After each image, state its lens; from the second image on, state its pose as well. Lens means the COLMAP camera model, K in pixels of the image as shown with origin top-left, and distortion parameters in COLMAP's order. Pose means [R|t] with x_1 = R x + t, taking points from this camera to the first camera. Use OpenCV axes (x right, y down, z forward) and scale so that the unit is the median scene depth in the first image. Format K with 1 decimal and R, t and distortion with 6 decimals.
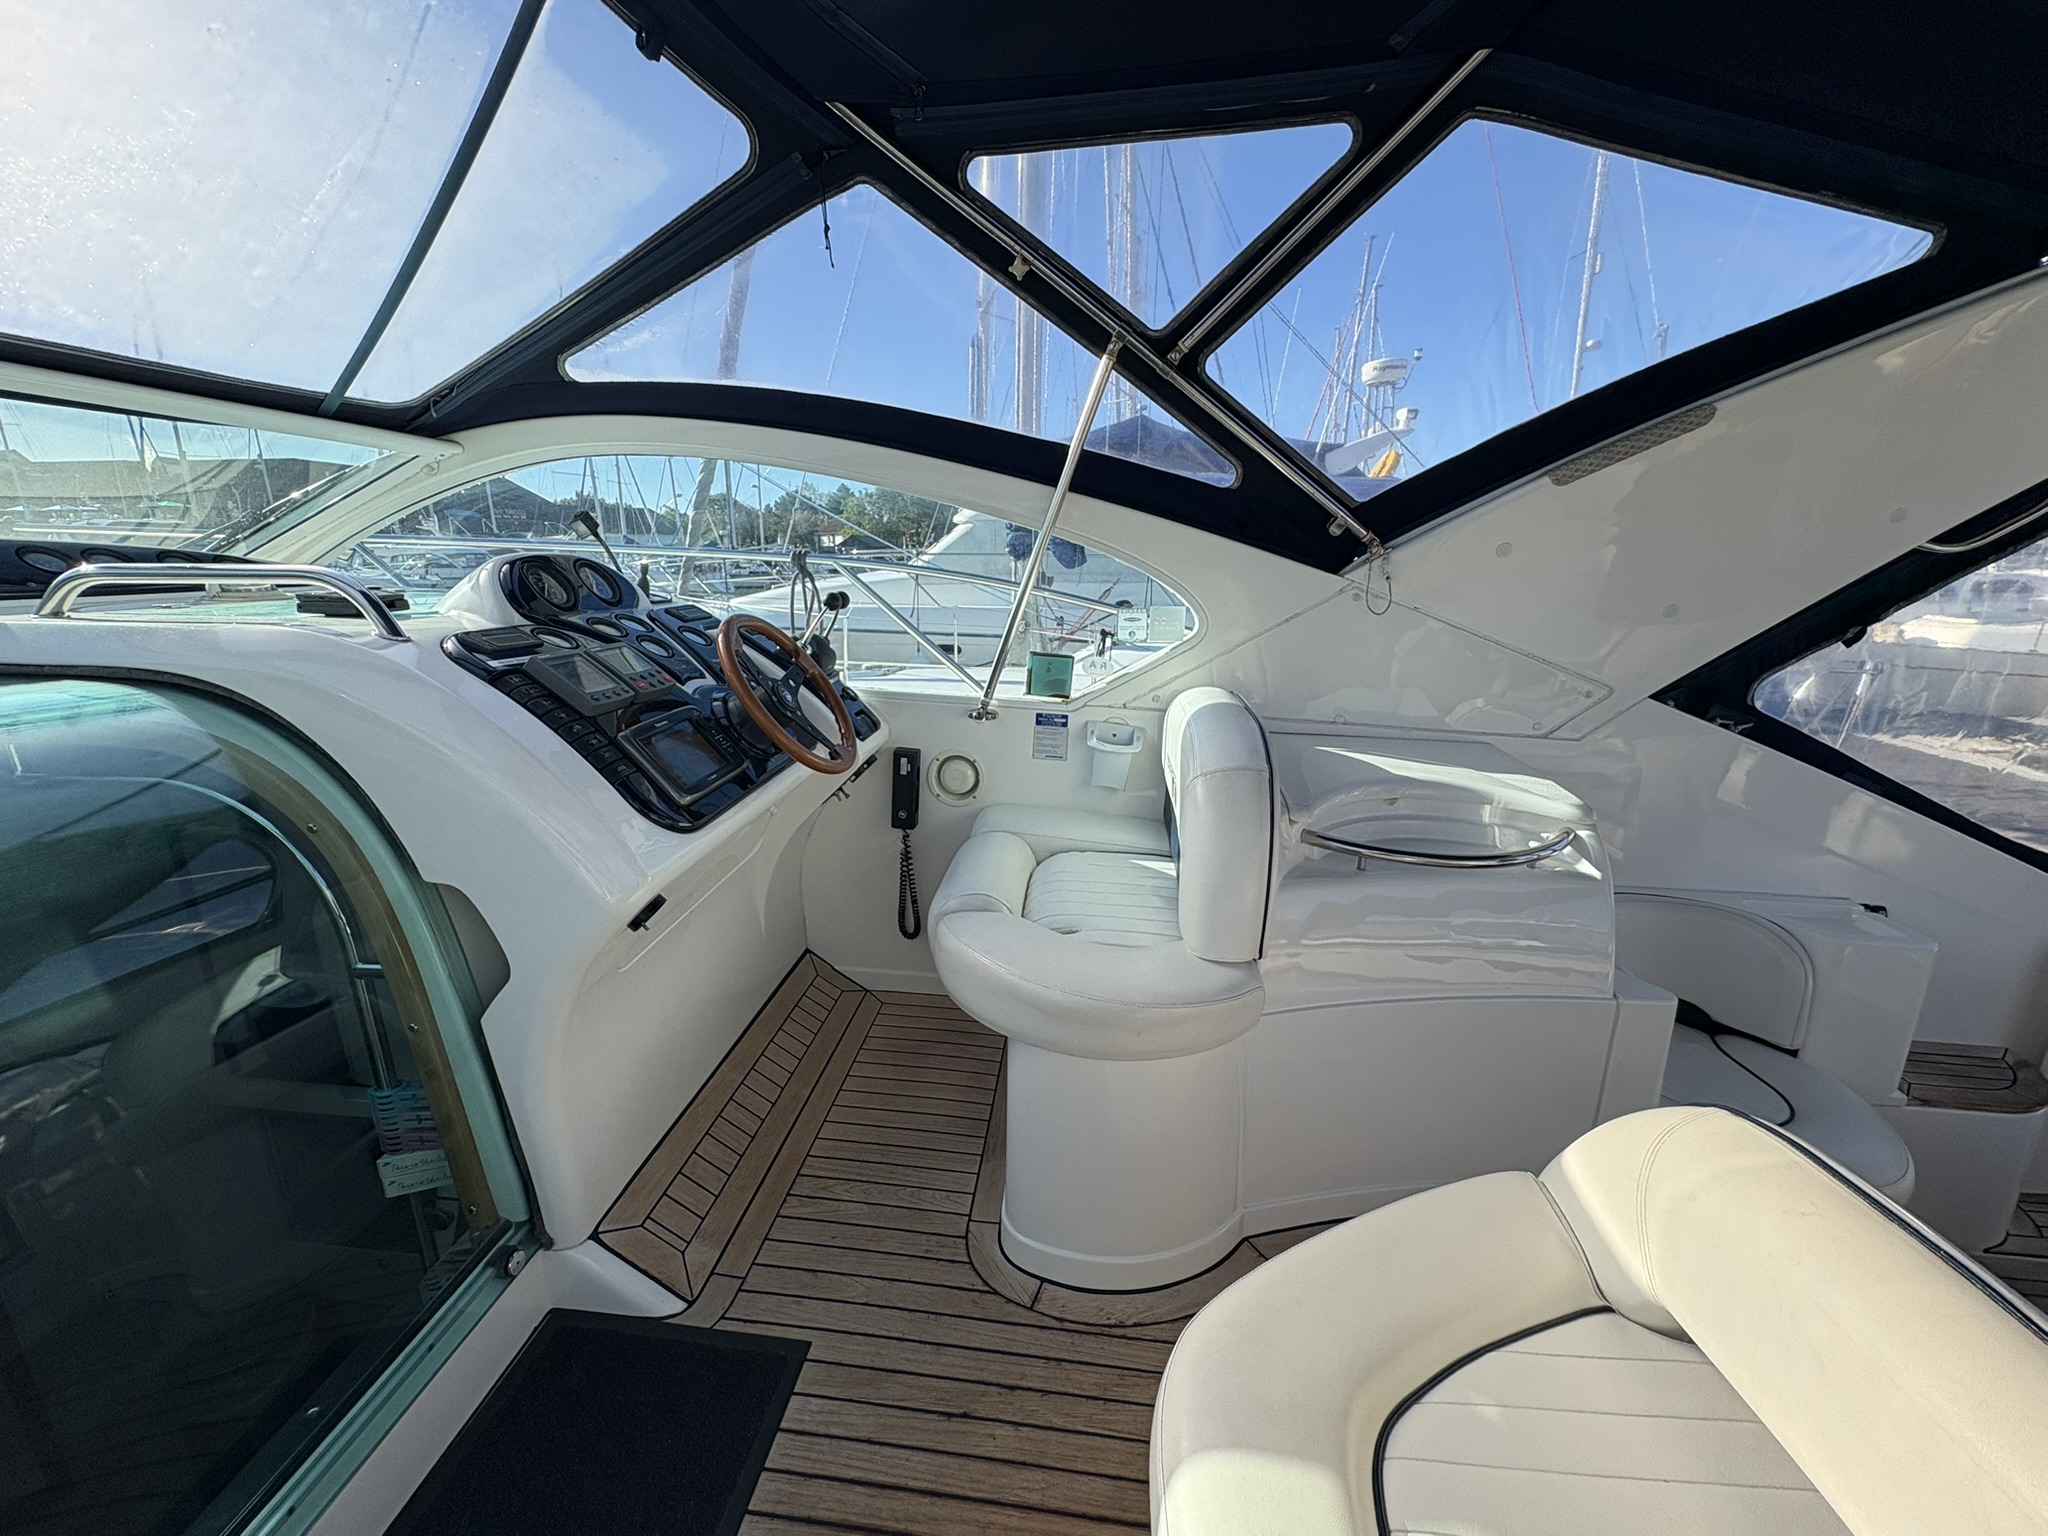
lens RADIAL K [[812.6, 0, 1021.4], [0, 812.6, 772.0], [0, 0, 1]] dist [-0.000039, -0.000599]
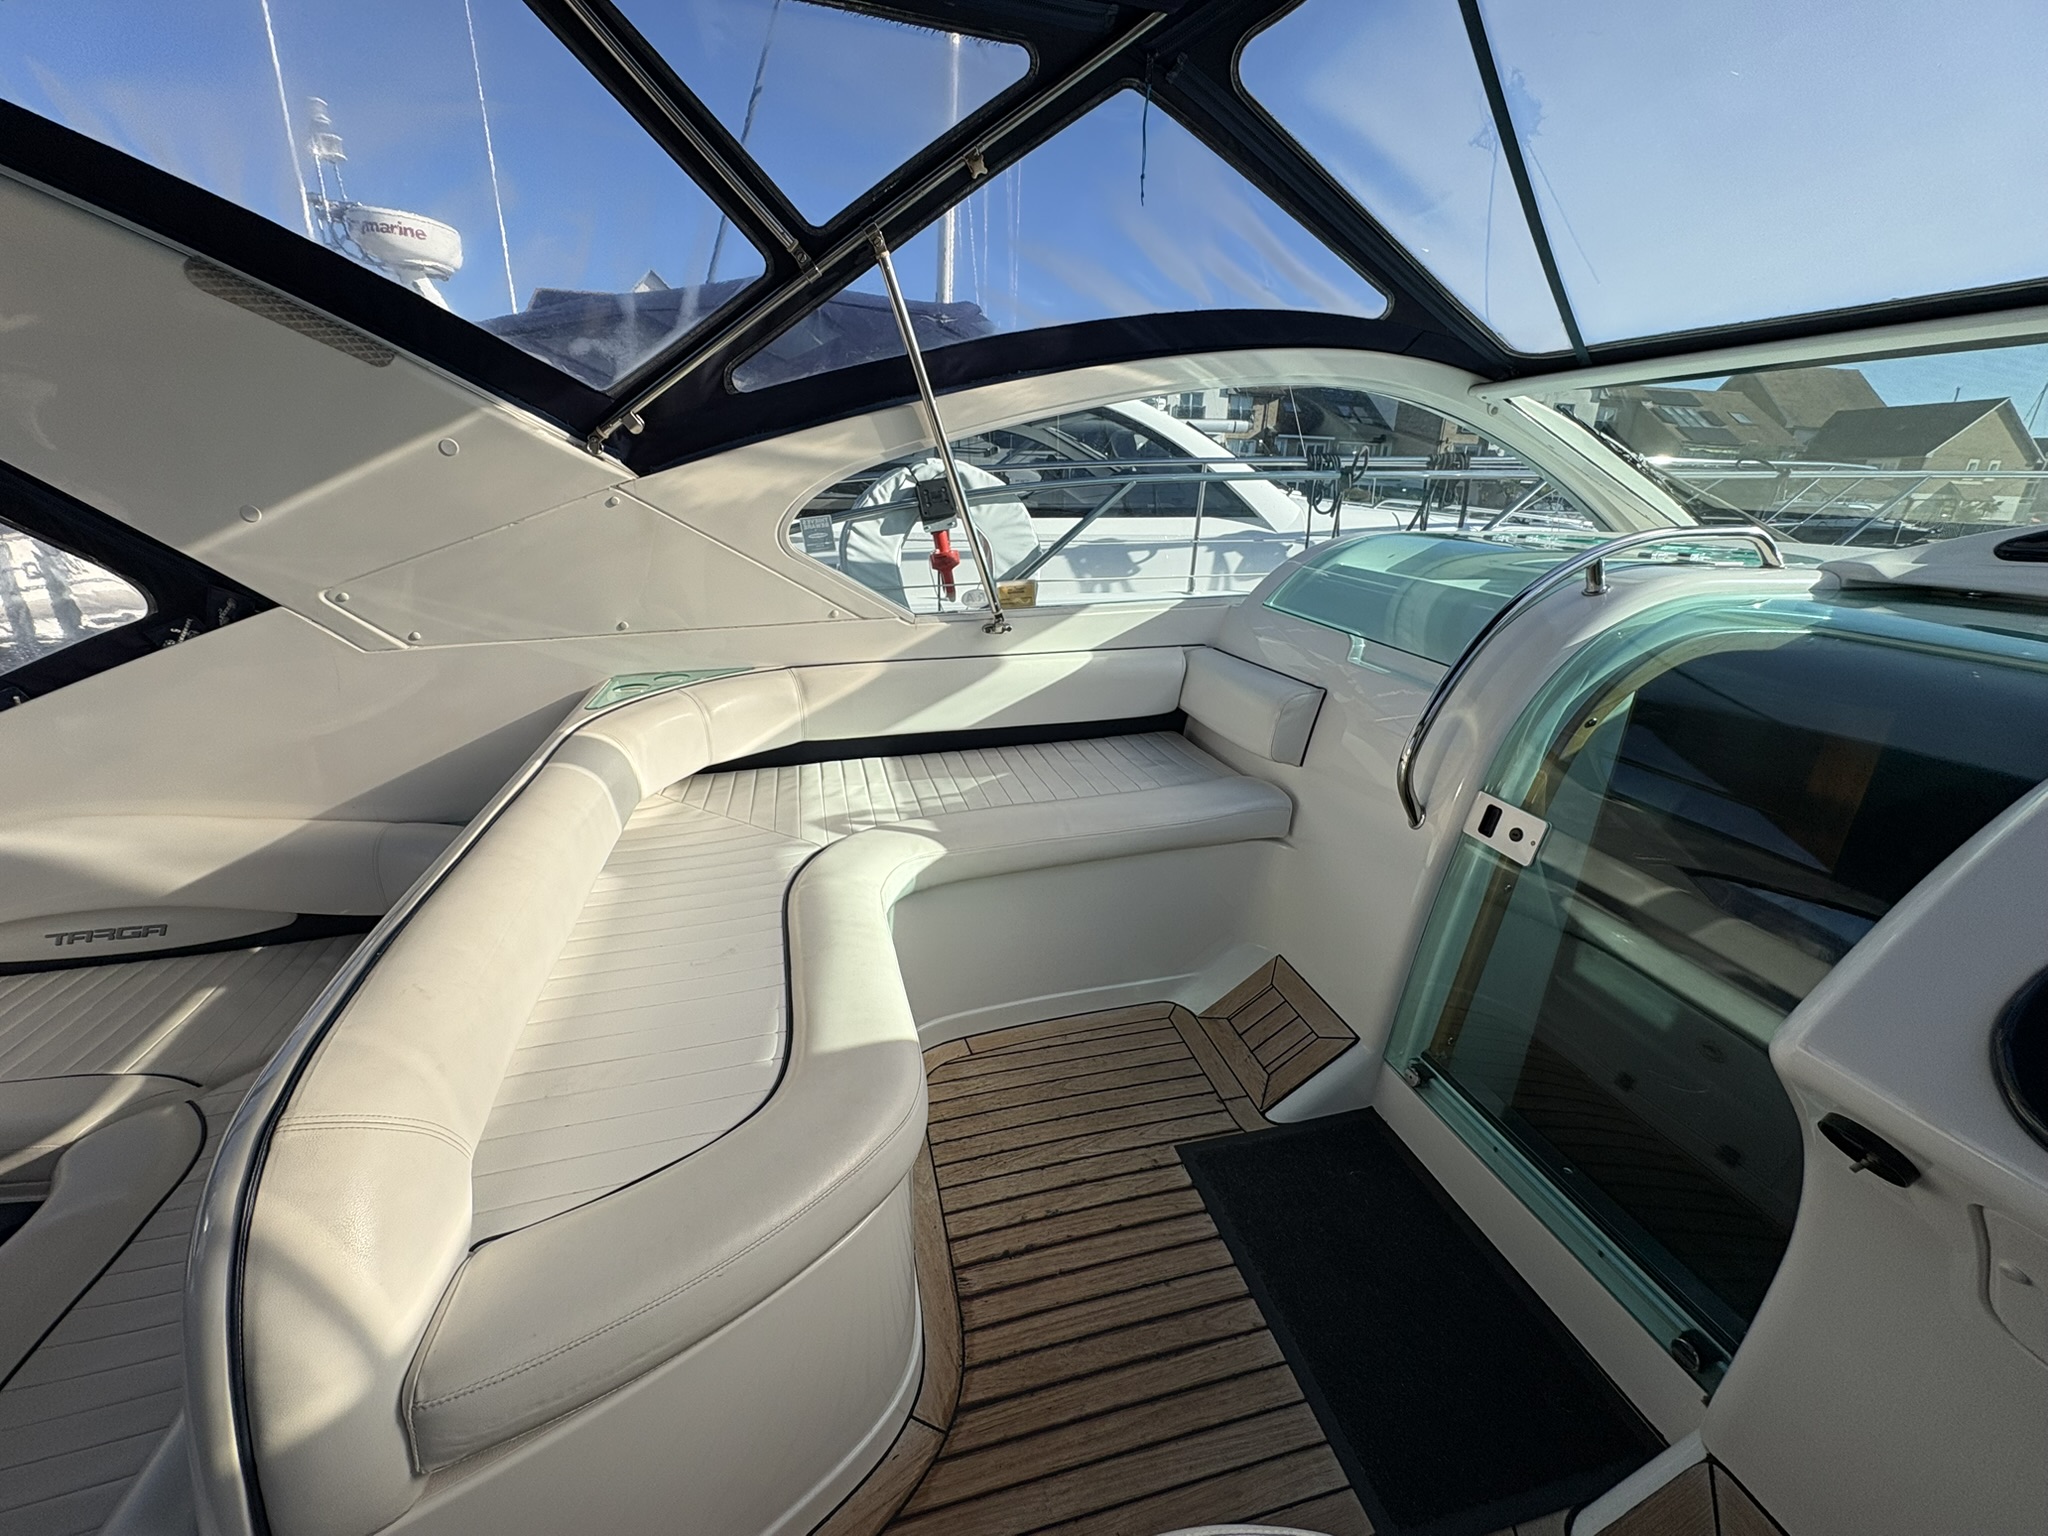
lens RADIAL K [[812.6, 0, 1023.7], [0, 812.6, 768.2], [0, 0, 1]] dist [-0.000039, -0.000599]
pose [[-0.938863, 0.088740, -0.332659, 0.171596], [-0.119899, 0.821458, 0.557523, -0.193503], [0.322740, 0.563323, -0.760596, 0.730918]]
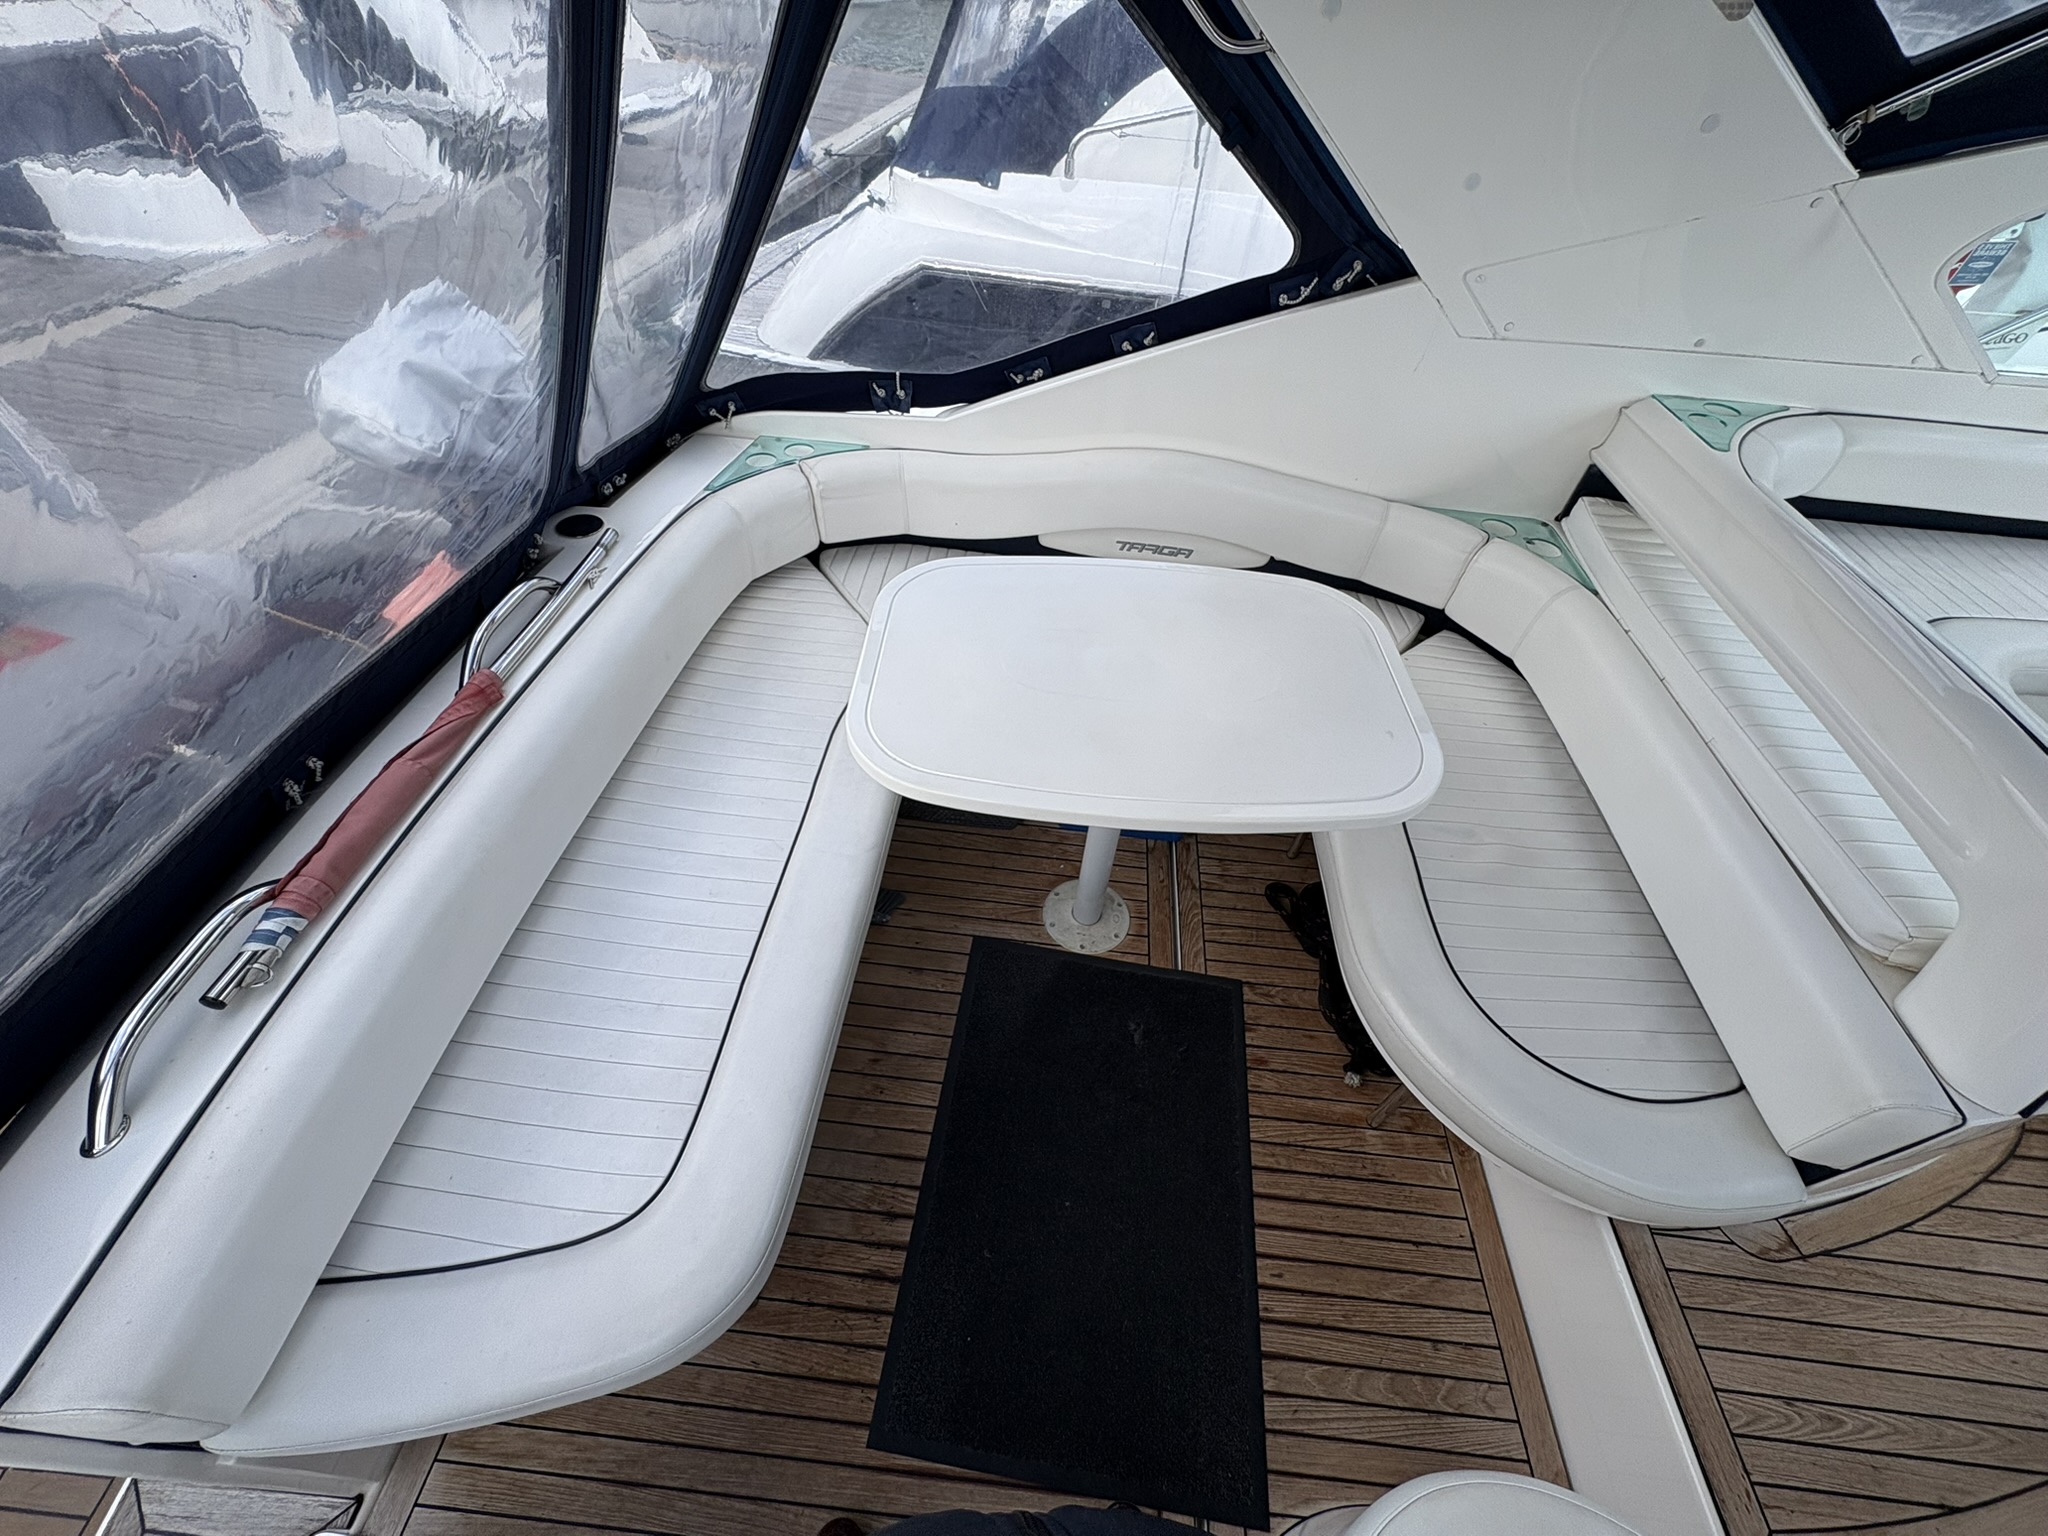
lens RADIAL K [[812.6, 0, 1014.8], [0, 812.6, 762.3], [0, 0, 1]] dist [-0.000039, -0.000599]
pose [[-0.996002, -0.055379, -0.070092, 1.177809], [-0.088070, 0.477454, 0.874232, -0.263974], [-0.014949, 0.876910, -0.480423, 0.631448]]
